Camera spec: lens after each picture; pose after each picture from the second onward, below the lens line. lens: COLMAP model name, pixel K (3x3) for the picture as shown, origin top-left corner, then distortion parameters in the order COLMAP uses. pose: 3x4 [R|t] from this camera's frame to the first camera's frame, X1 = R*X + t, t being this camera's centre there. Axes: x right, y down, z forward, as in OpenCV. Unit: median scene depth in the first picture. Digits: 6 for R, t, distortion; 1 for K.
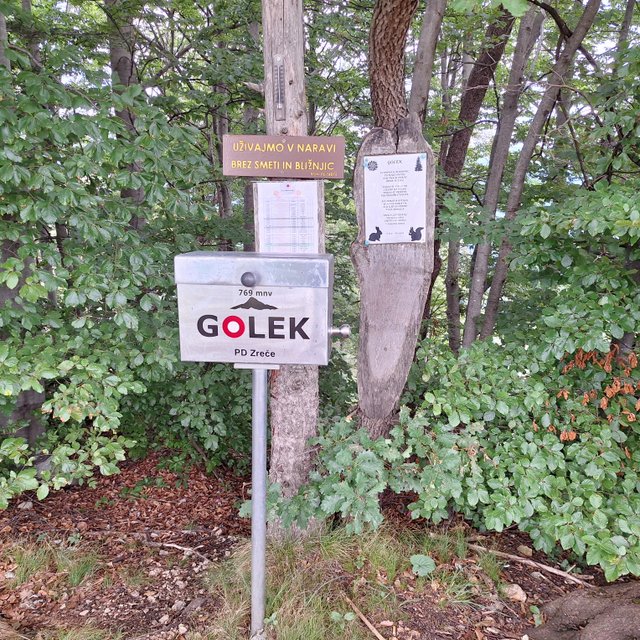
lens RADIAL K [[567.0, 0, 320.0], [0, 567.0, 320.0], [0, 0, 1]] dist [0.093497, -0.000210]
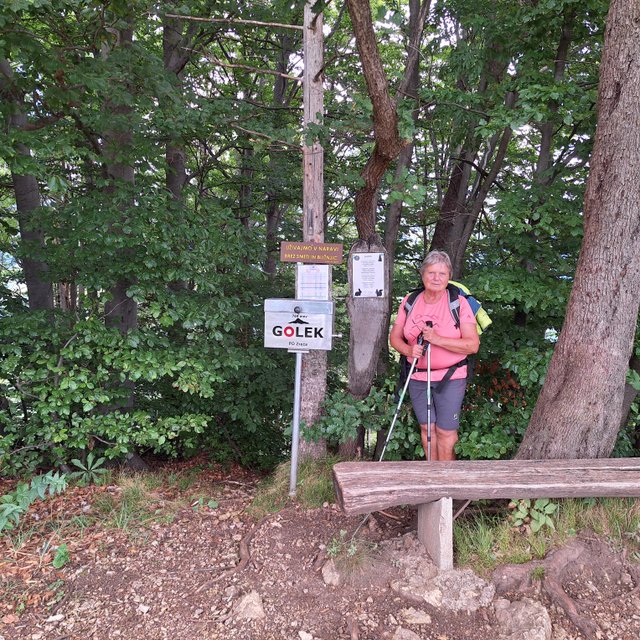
lens RADIAL K [[567.0, 0, 320.0], [0, 567.0, 320.0], [0, 0, 1]] dist [0.093497, -0.000210]
pose [[0.999576, 0.023739, -0.016849, 0.003621], [-0.025387, 0.994093, -0.105520, 0.153404], [0.014245, 0.105903, 0.994274, -0.934688]]
